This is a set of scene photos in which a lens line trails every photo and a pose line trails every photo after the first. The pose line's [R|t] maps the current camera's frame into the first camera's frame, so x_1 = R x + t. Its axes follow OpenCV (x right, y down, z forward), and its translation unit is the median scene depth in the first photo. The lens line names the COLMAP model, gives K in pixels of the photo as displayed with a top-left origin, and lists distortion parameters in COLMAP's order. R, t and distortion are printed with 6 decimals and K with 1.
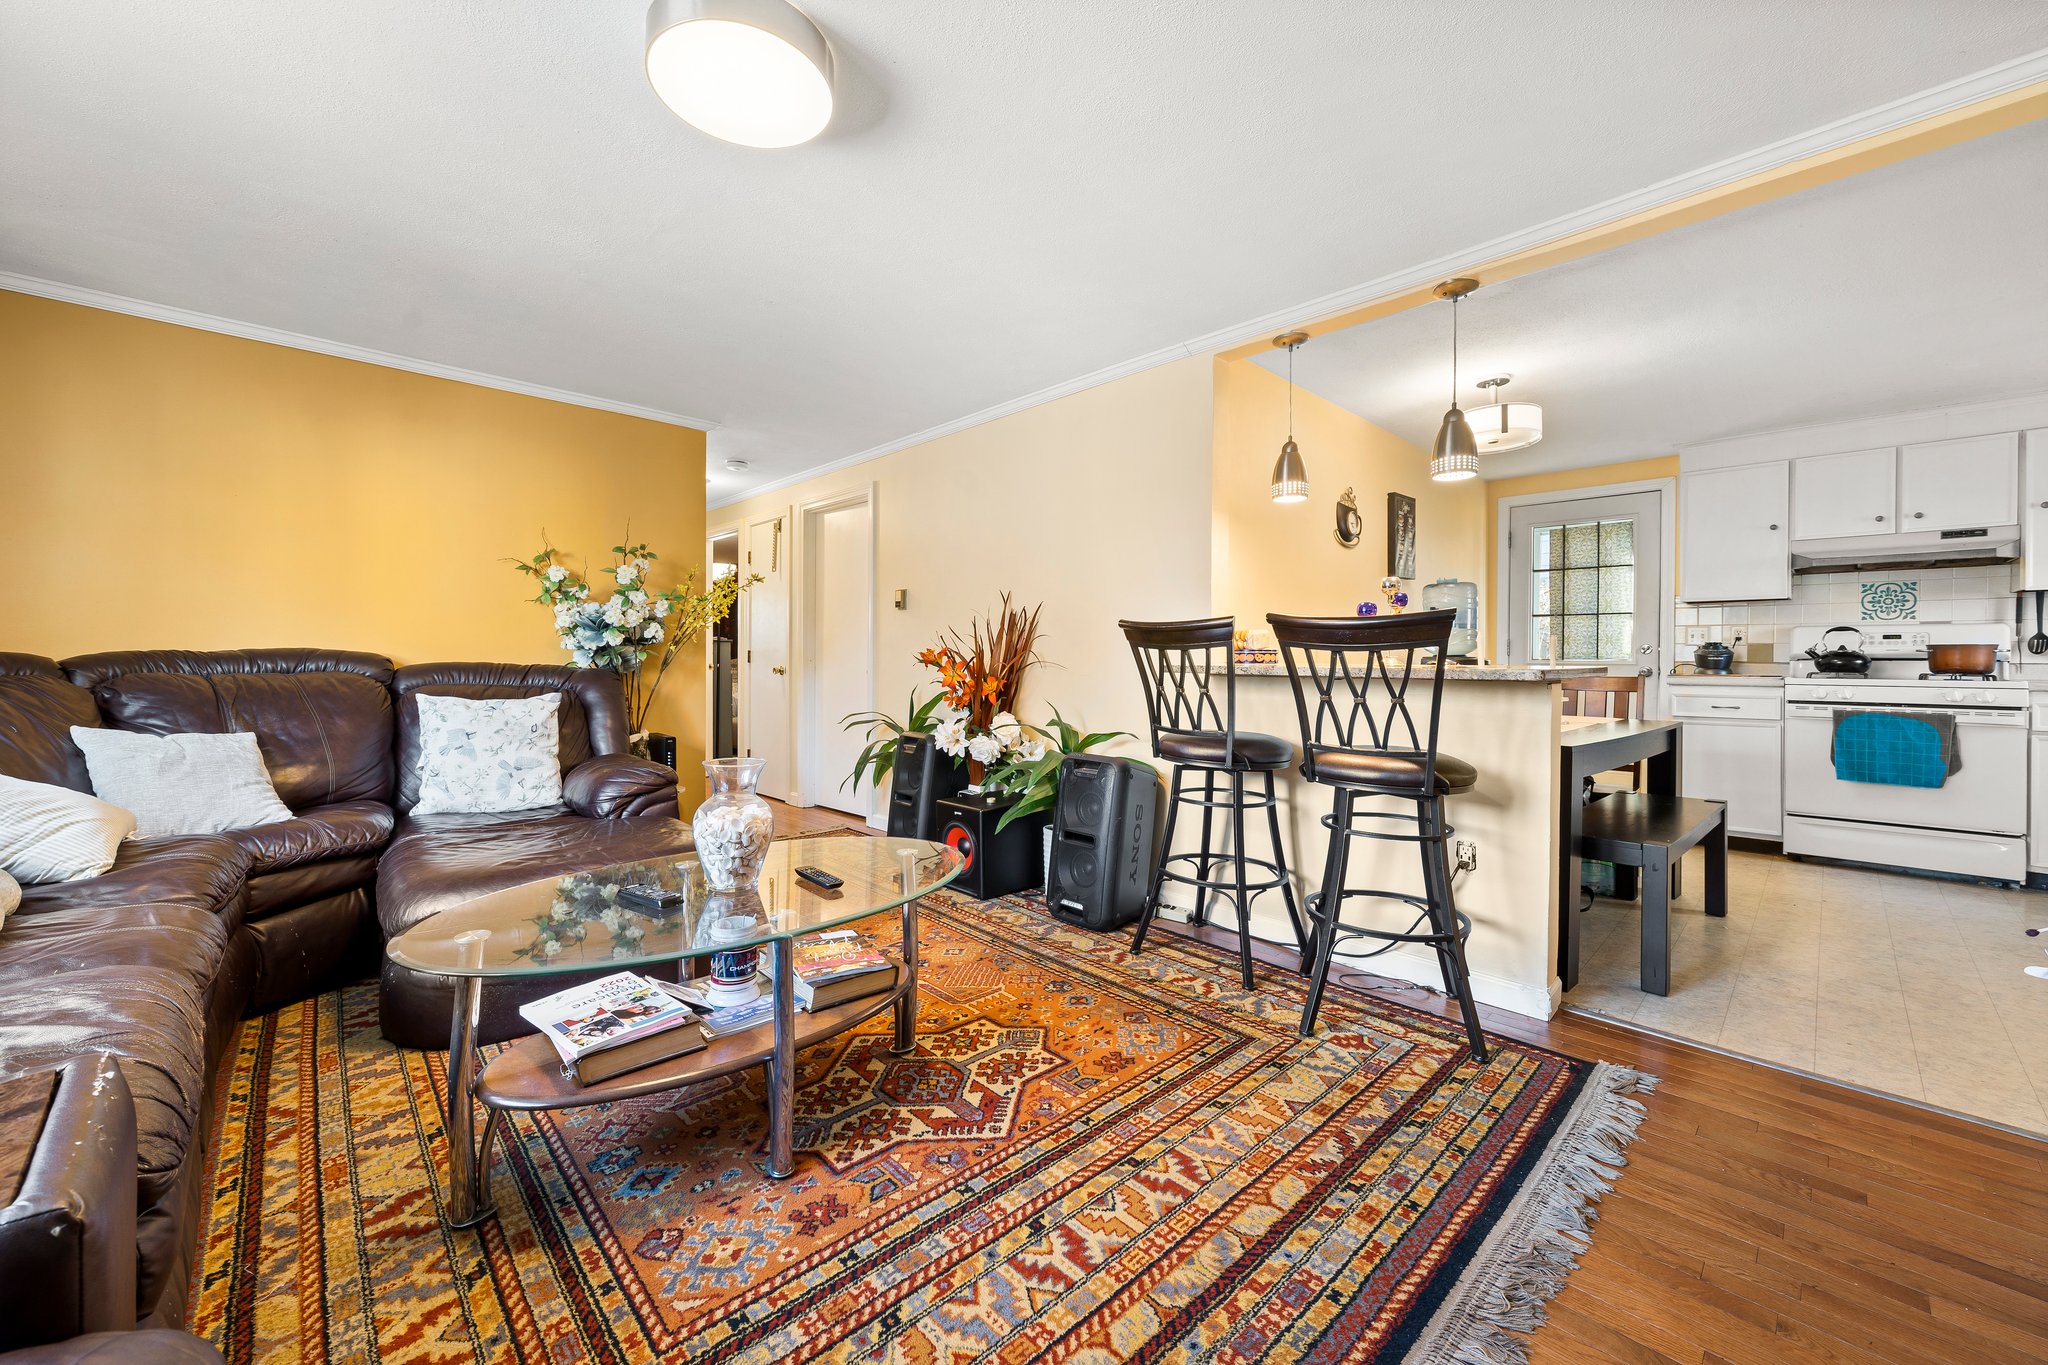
lens RADIAL K [[801.6, 0, 995.5], [0, 801.6, 662.1], [0, 0, 1]] dist [-0.001914, 0.000104]
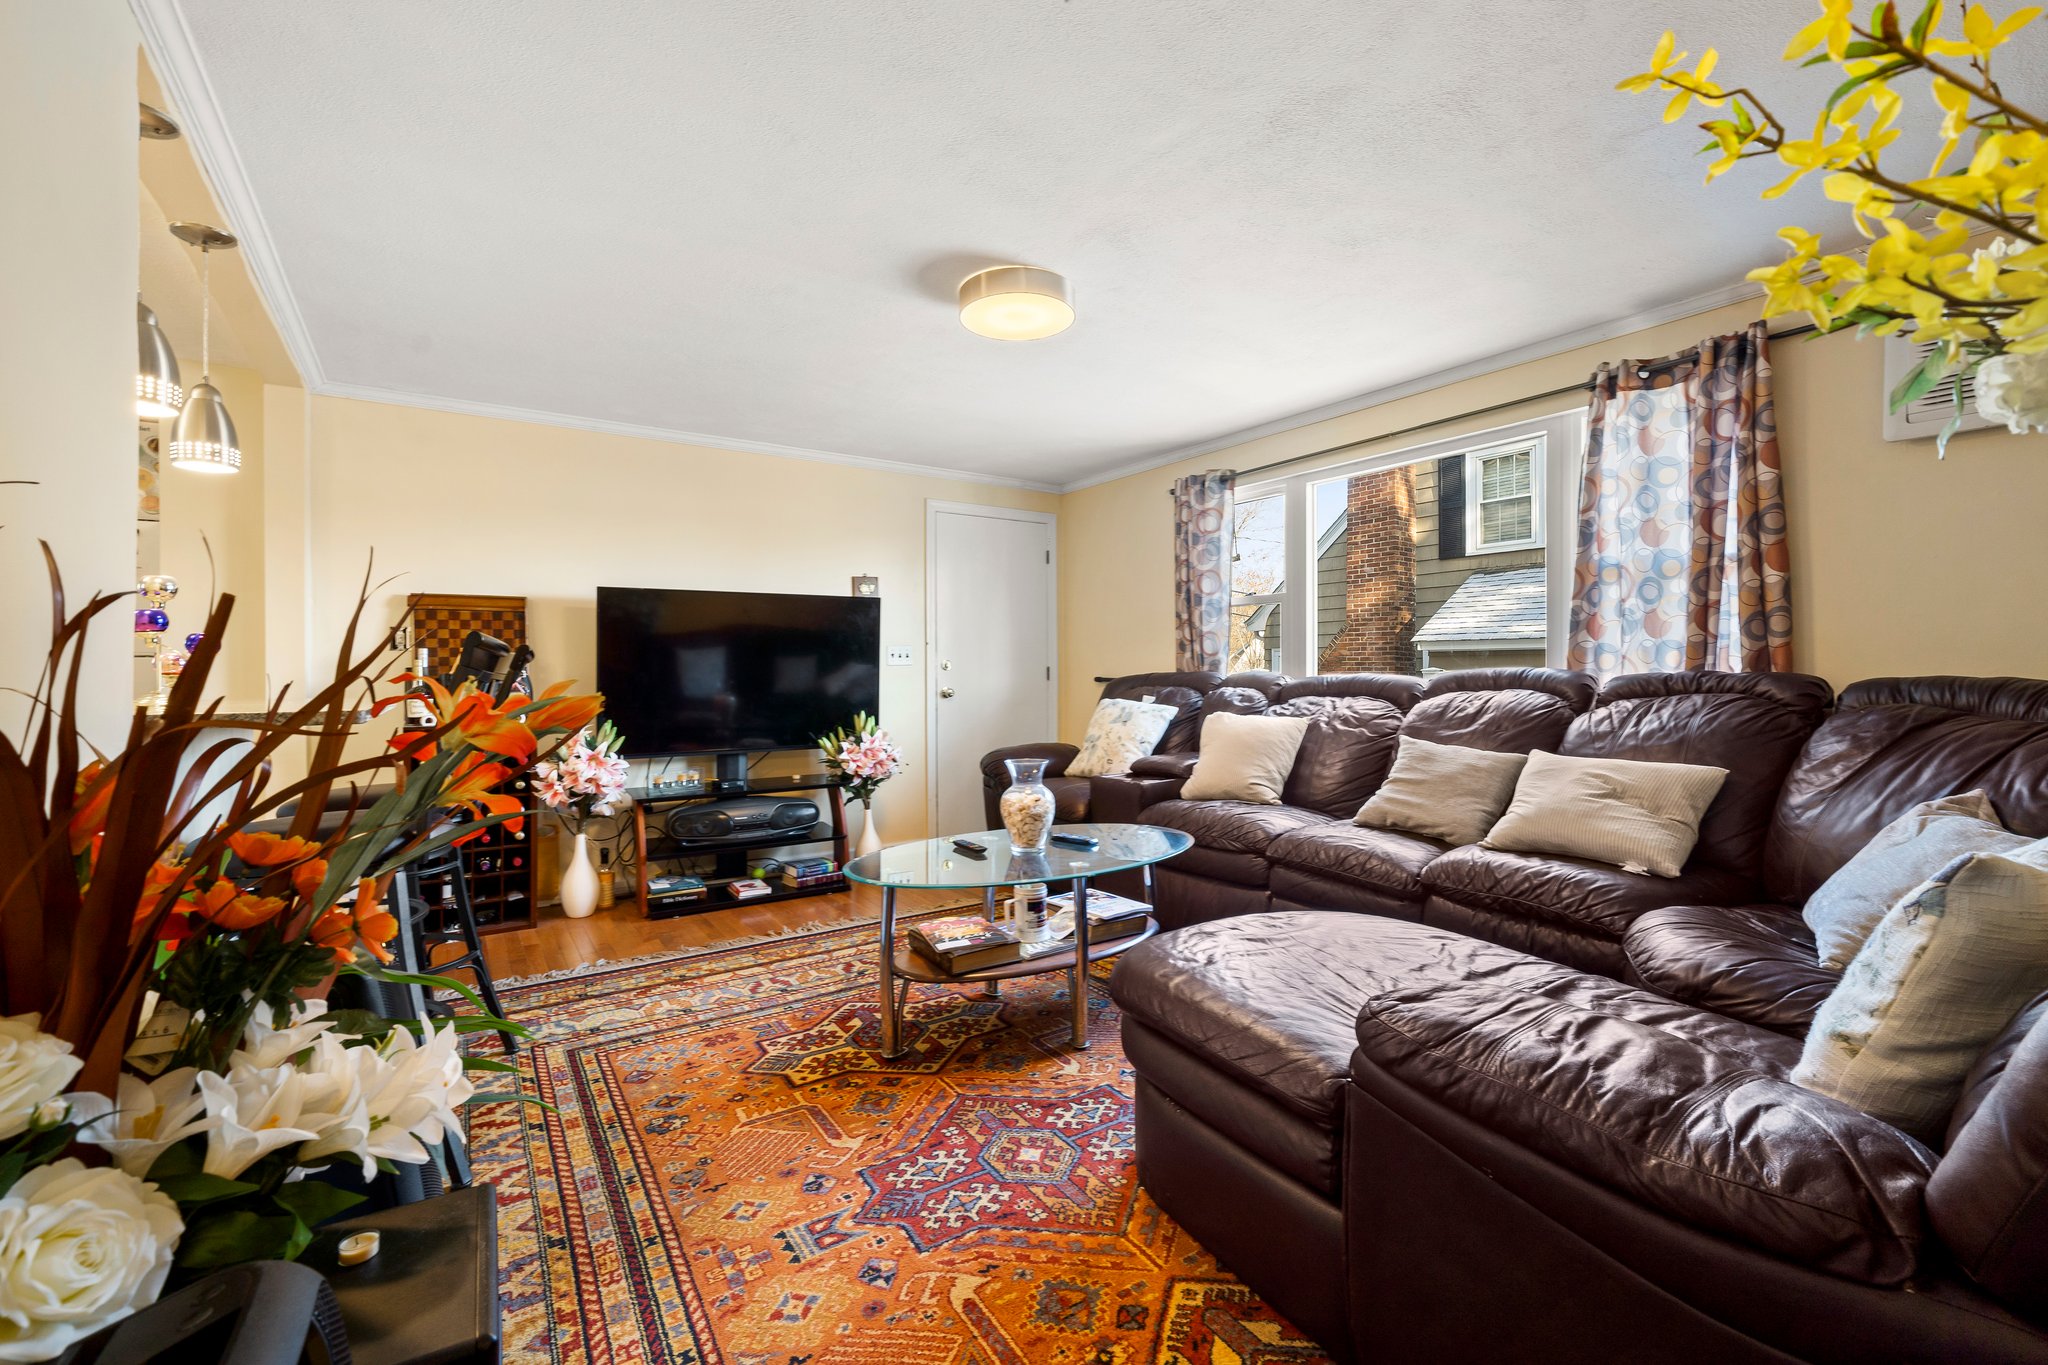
lens RADIAL K [[833.3, 0, 1023.2], [0, 833.3, 677.1], [0, 0, 1]] dist [-0.000743, 0.000134]
pose [[-0.990325, 0.000336, 0.138769, -0.209740], [0.002146, 0.999915, 0.012893, -0.017723], [-0.138753, 0.013066, -0.990241, 0.985879]]
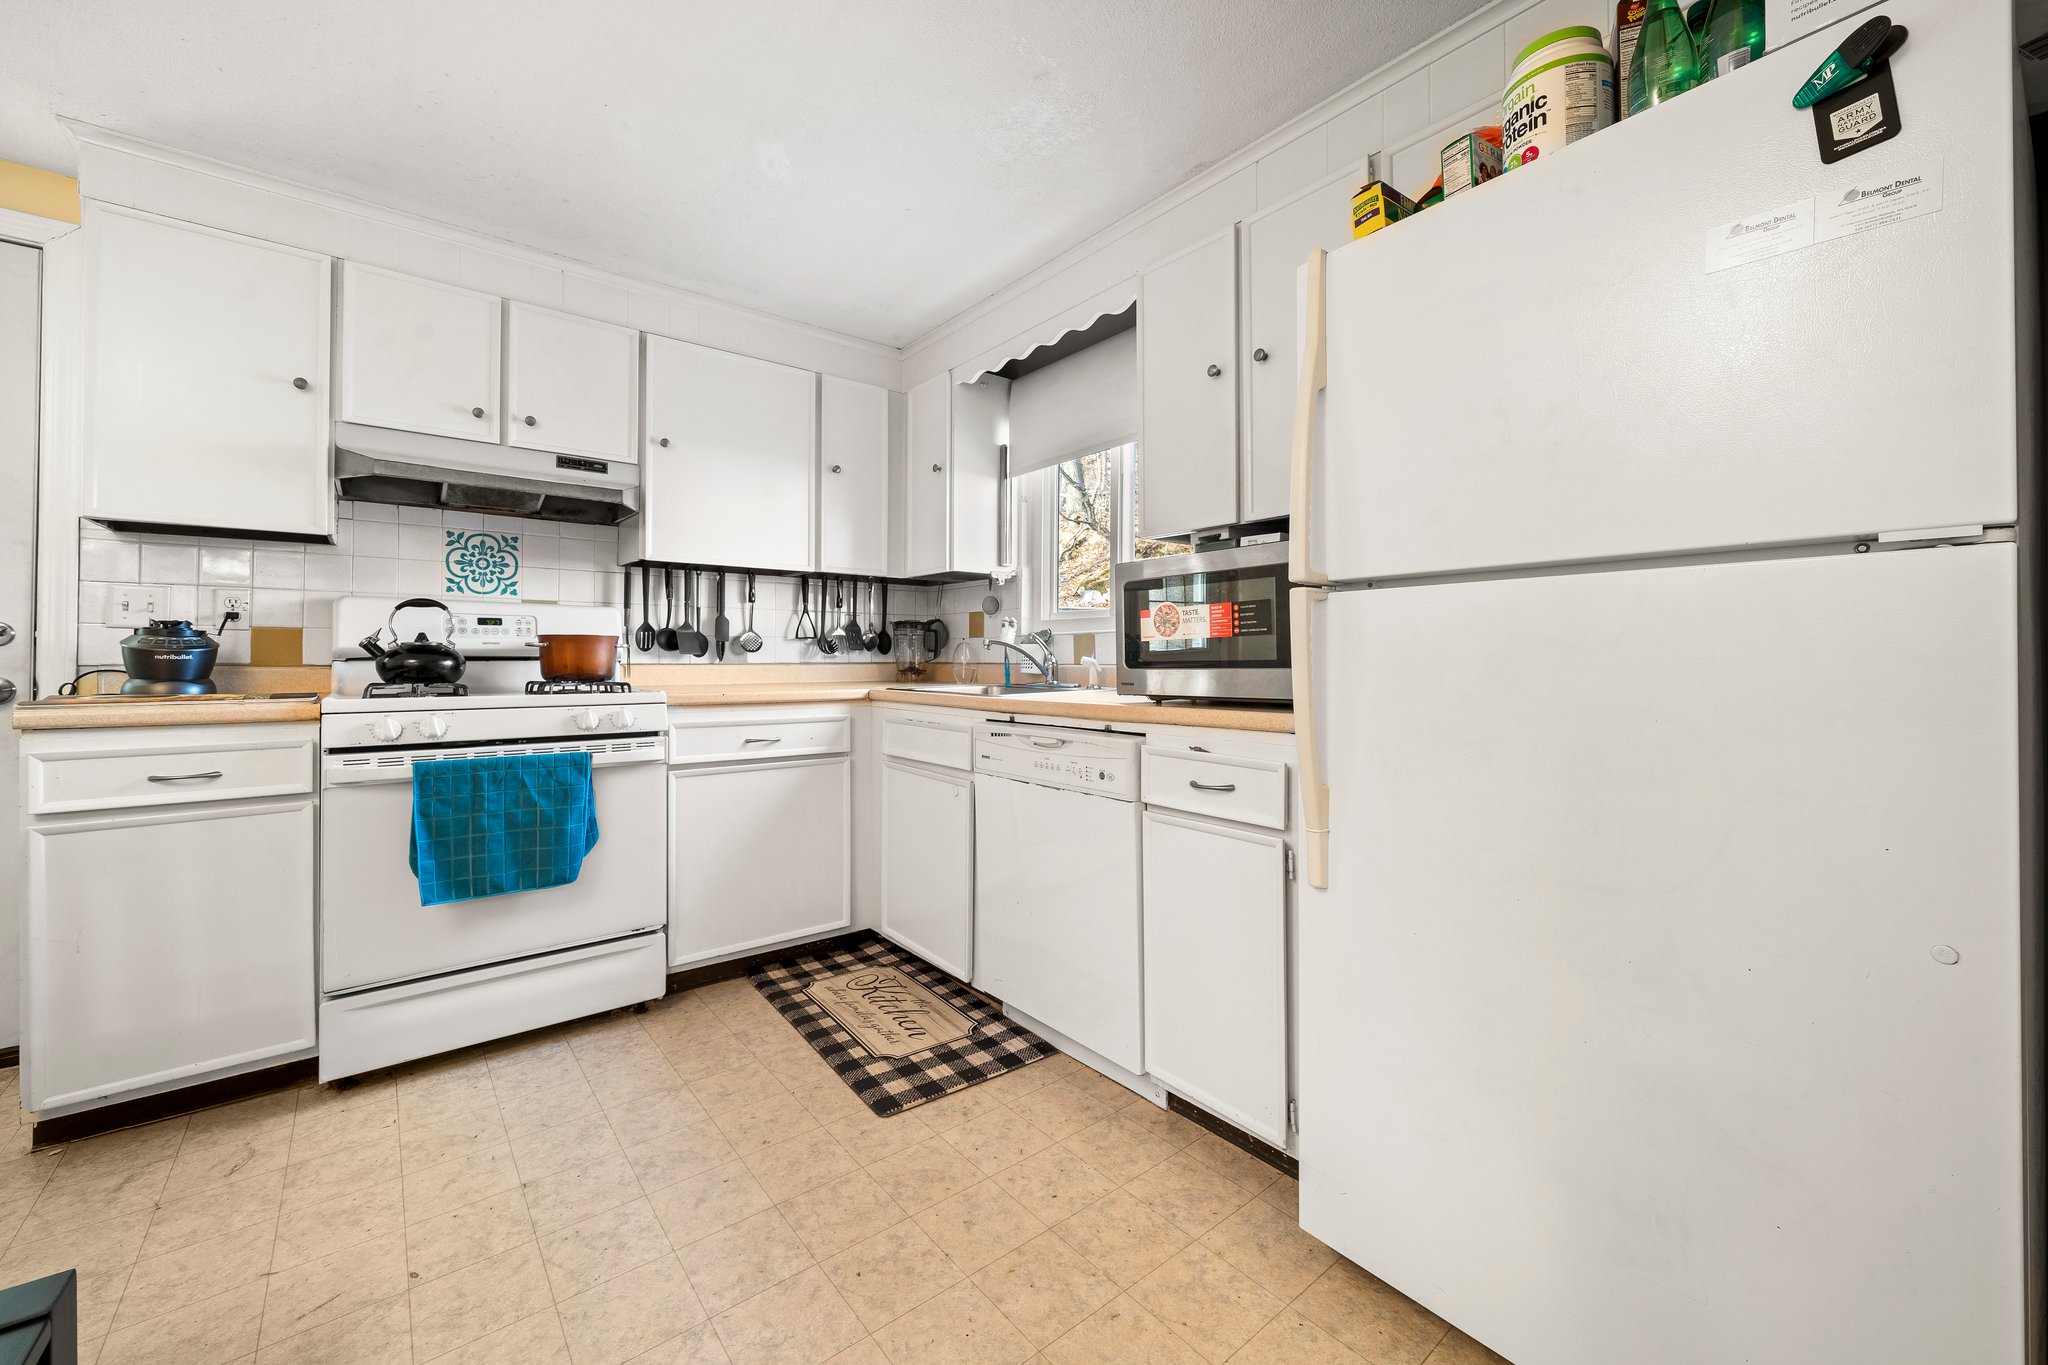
lens RADIAL K [[801.6, 0, 1009.9], [0, 801.6, 651.2], [0, 0, 1]] dist [-0.001914, 0.000104]
pose [[0.085619, 0.006838, 0.996305, 0.602899], [0.004624, 0.999963, -0.007261, -0.003263], [-0.996317, 0.005229, 0.085584, 0.607951]]
